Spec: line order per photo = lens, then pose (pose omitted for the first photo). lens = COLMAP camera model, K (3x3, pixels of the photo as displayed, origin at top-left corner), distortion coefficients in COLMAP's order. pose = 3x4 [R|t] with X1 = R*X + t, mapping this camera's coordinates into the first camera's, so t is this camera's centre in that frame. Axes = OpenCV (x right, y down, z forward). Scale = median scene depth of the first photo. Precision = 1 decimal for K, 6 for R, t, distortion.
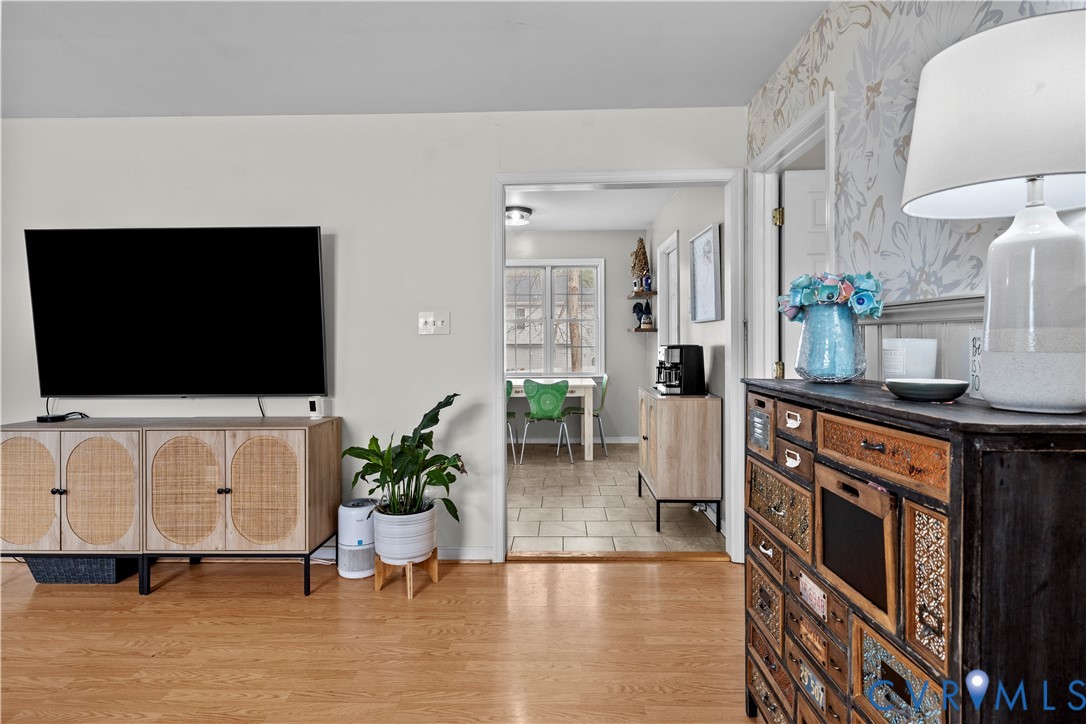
lens RADIAL K [[563.6, 0, 544.7], [0, 563.6, 344.8], [0, 0, 1]] dist [-0.001579, -0.000638]
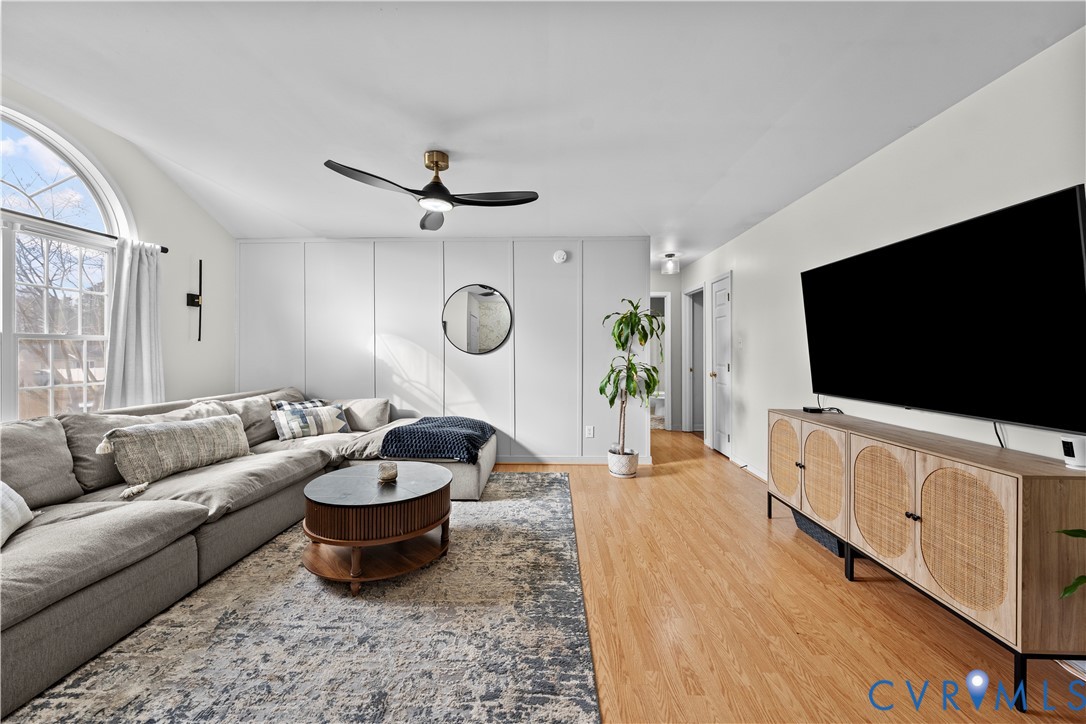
lens RADIAL K [[403.9, 0, 547.1], [0, 403.9, 349.1], [0, 0, 1]] dist [-0.003575, 0.000258]
pose [[0.008184, -0.000239, -0.999966, 0.083439], [-0.007584, 0.999971, -0.000301, -0.009199], [0.999938, 0.007586, 0.008182, 0.391920]]
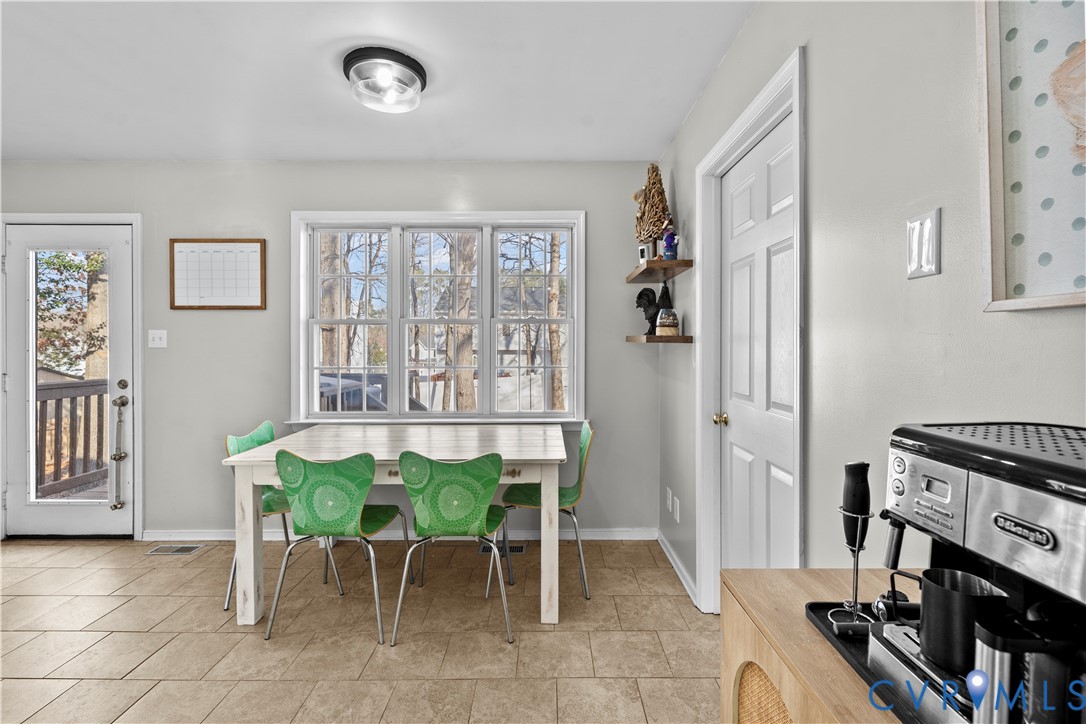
lens RADIAL K [[485.9, 0, 543.8], [0, 485.9, 340.2], [0, 0, 1]] dist [0.004365, 0.000630]
pose [[0.999709, 0.005949, 0.023392, 0.130944], [-0.005538, 0.999830, -0.017615, -0.037282], [-0.023493, 0.017480, 0.999571, 1.251367]]
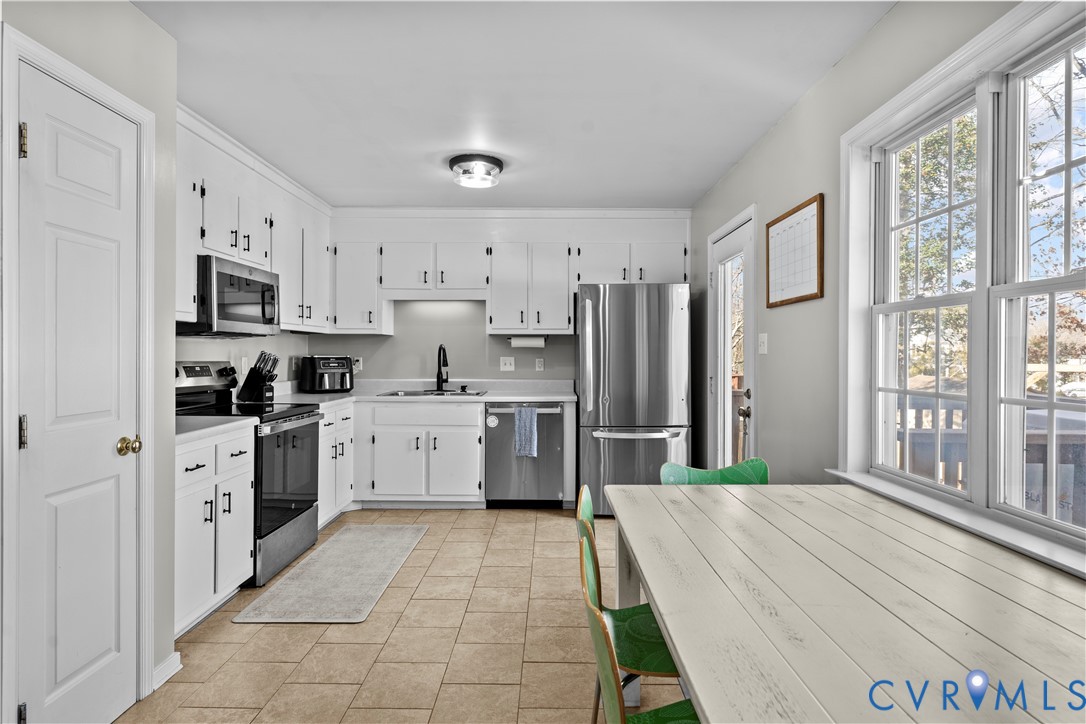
lens RADIAL K [[580.0, 0, 550.0], [0, 580.0, 354.9], [0, 0, 1]] dist [0.002088, -0.000073]
pose [[0.027054, 0.006292, -0.999614, 0.415978], [-0.014715, 0.999874, 0.005896, -0.033540], [0.999526, 0.014550, 0.027143, 1.962675]]
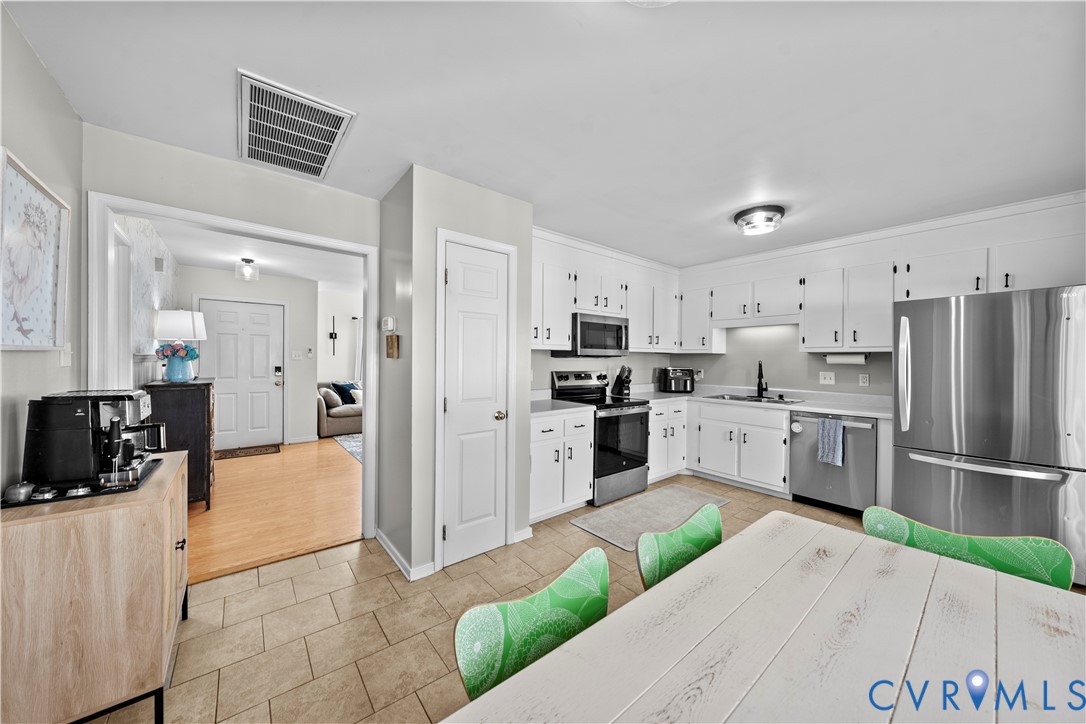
lens RADIAL K [[372.9, 0, 546.9], [0, 372.9, 360.3], [0, 0, 1]] dist [-0.000631, 0.000004]
pose [[-0.756724, -0.001305, -0.653733, 0.199704], [-0.014274, 0.999793, 0.014527, -0.061756], [0.653578, 0.020324, -0.756586, 2.238823]]
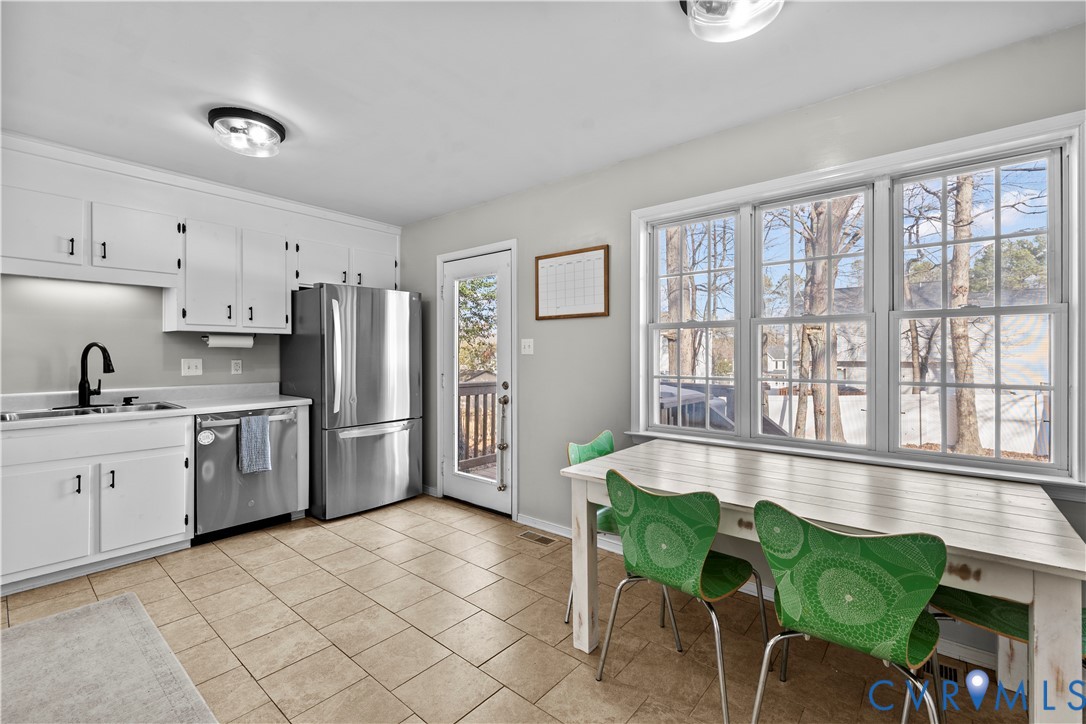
lens RADIAL K [[461.1, 0, 552.0], [0, 461.1, 357.6], [0, 0, 1]] dist [-0.002655, -0.000796]
pose [[0.790389, 0.009067, -0.612539, 0.055250], [-0.010917, 0.999940, 0.000714, -0.028410], [0.612508, 0.006123, 0.790440, 1.486129]]
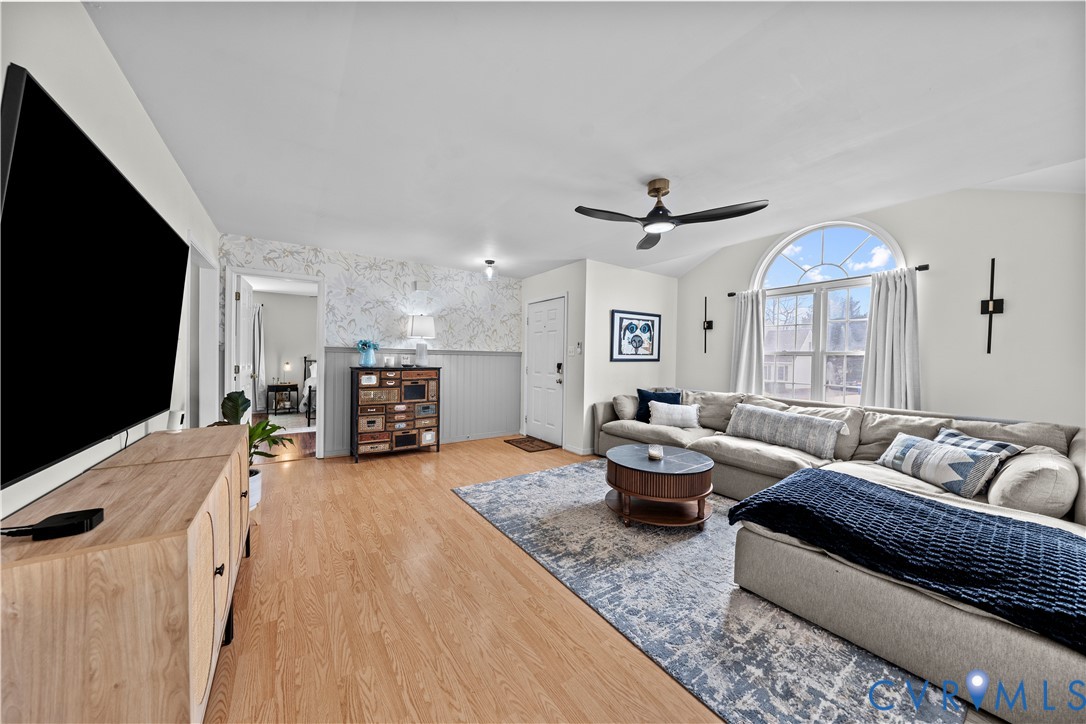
lens RADIAL K [[372.9, 0, 541.6], [0, 372.9, 364.0], [0, 0, 1]] dist [-0.000631, 0.000004]
pose [[-0.575340, -0.020544, 0.817656, -1.469544], [-0.006570, 0.999768, 0.020497, -0.011789], [-0.817888, 0.006421, -0.575342, 0.934672]]
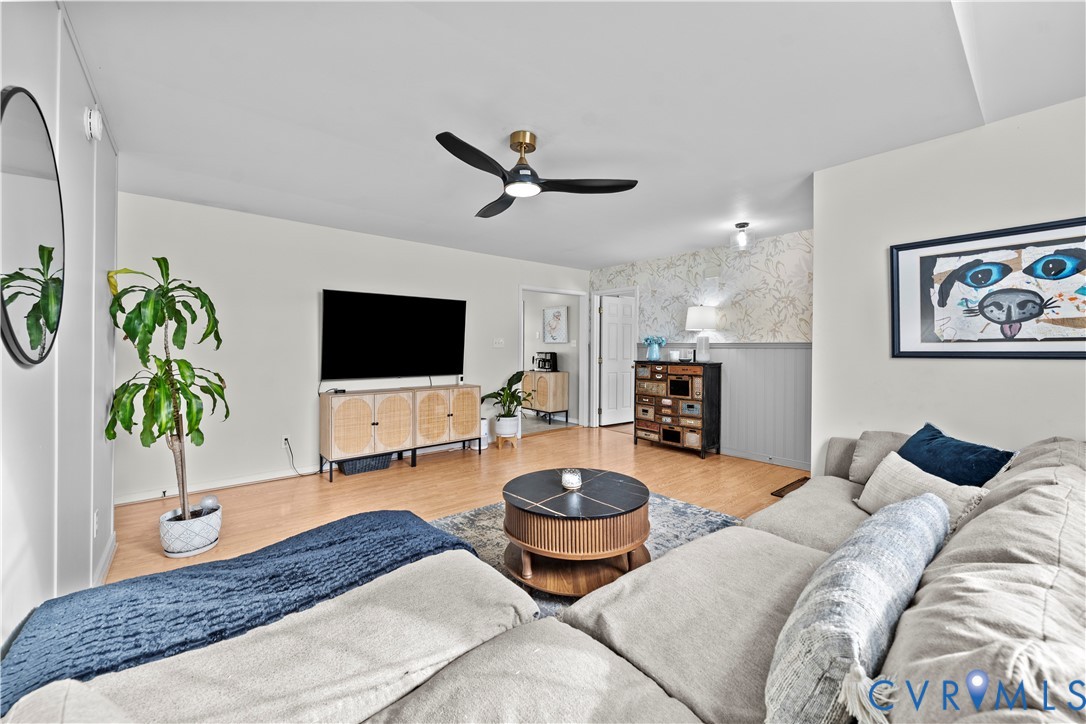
lens RADIAL K [[418.9, 0, 544.6], [0, 418.9, 349.8], [0, 0, 1]] dist [-0.000354, -0.000608]
pose [[0.755893, 0.003964, 0.654683, -1.394028], [-0.001103, 0.999988, -0.004781, -0.001679], [-0.654694, 0.002892, 0.755888, -0.555375]]
